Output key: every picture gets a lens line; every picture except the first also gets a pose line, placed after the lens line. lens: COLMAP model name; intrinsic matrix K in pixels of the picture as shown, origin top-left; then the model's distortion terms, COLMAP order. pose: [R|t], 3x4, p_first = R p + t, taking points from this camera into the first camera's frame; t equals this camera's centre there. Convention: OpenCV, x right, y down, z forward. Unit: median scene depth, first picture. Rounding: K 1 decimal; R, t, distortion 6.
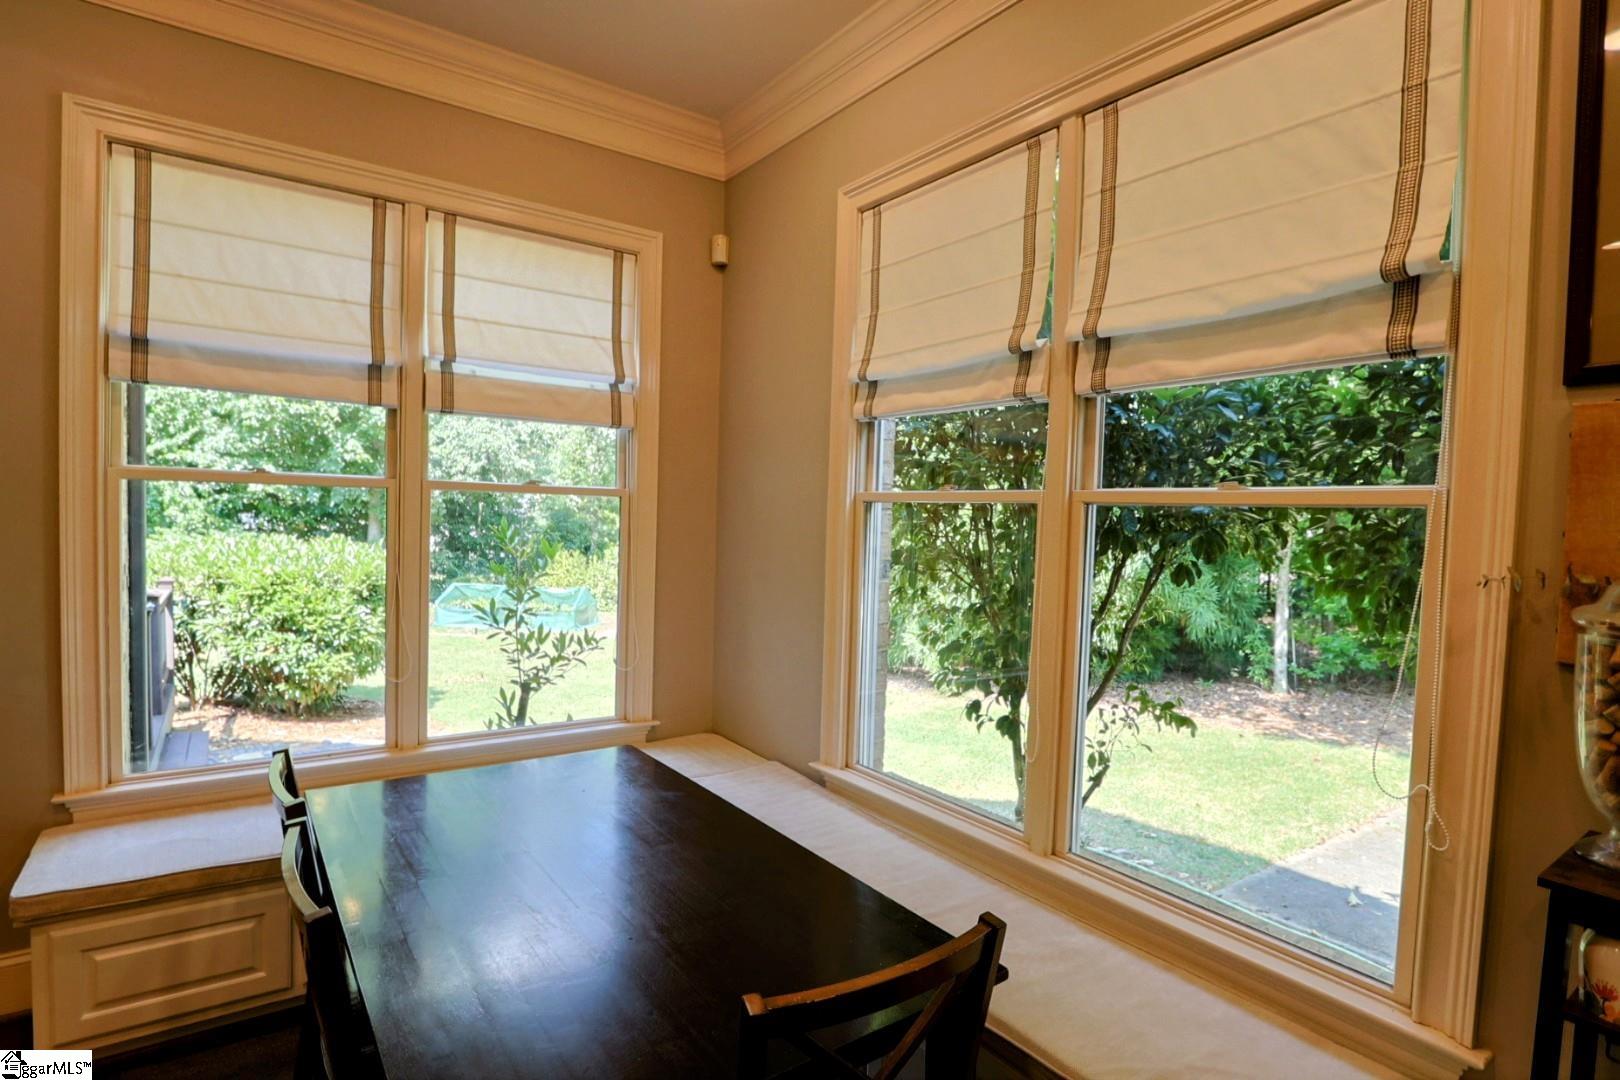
lens RADIAL K [[828.9, 0, 802.6], [0, 828.9, 543.6], [0, 0, 1]] dist [-0.021880, 0.004047]
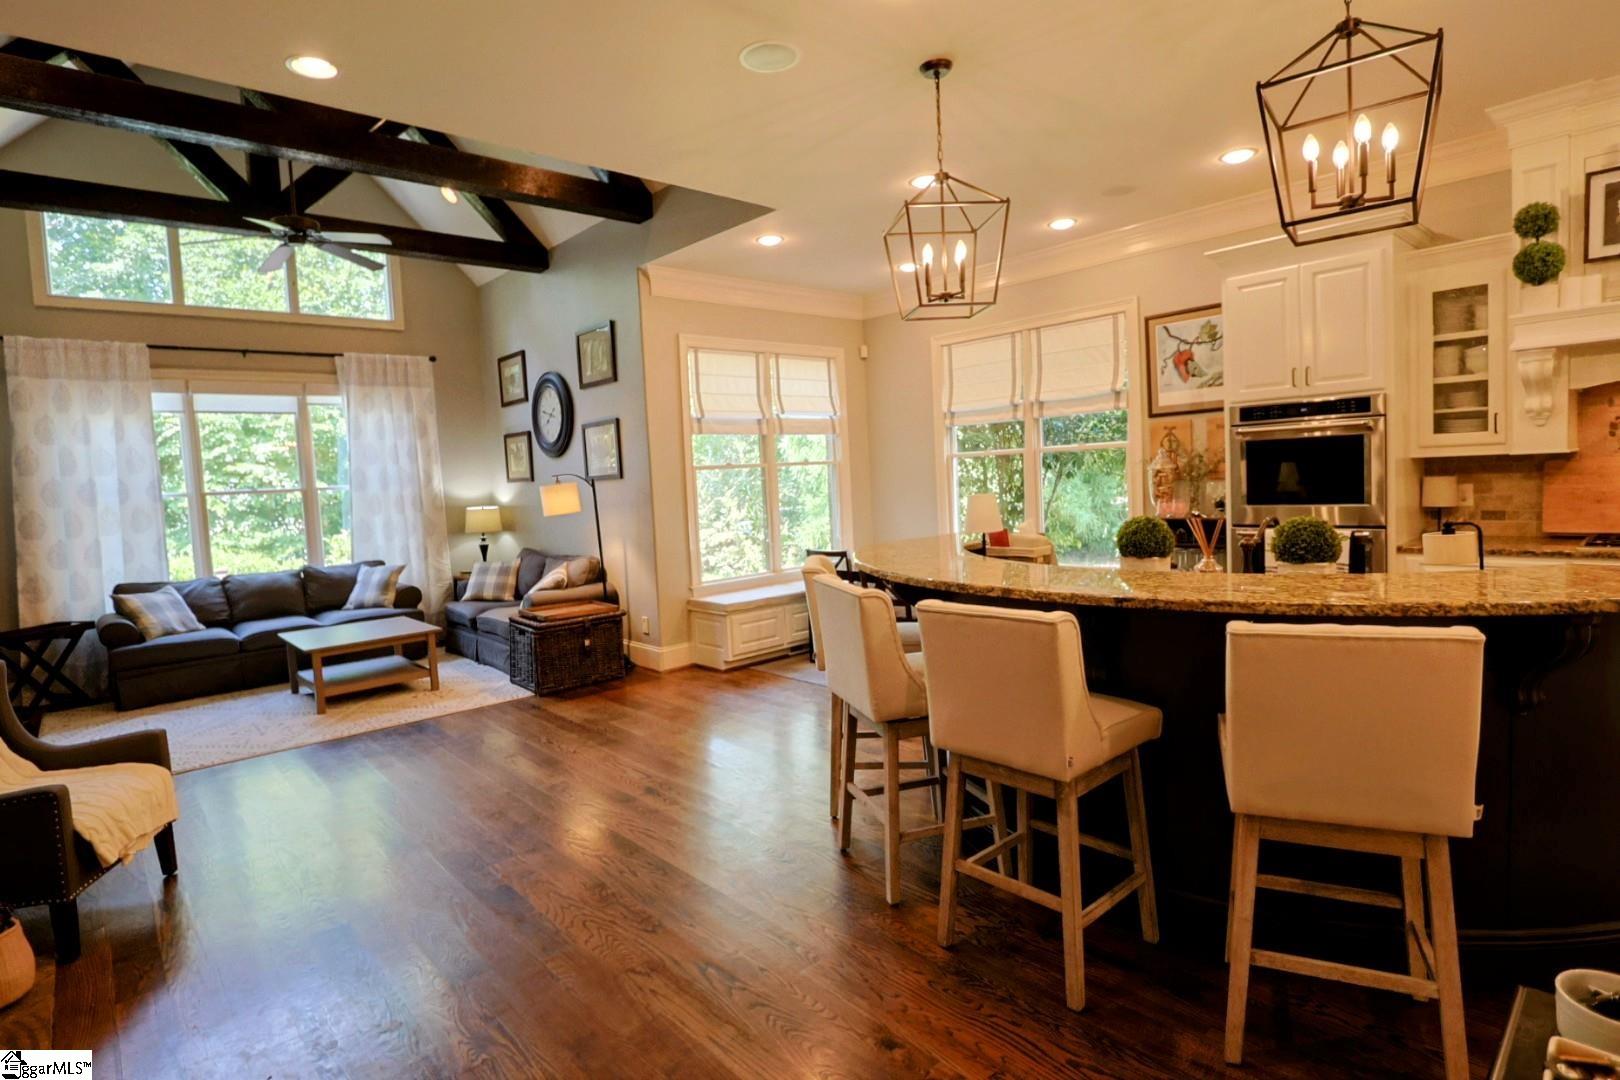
lens RADIAL K [[828.9, 0, 807.8], [0, 828.9, 535.7], [0, 0, 1]] dist [-0.021880, 0.004047]
pose [[0.988095, -0.090956, 0.124076, -0.818166], [0.086406, 0.995392, 0.041586, 0.052190], [-0.127287, -0.030370, 0.991401, -1.747330]]
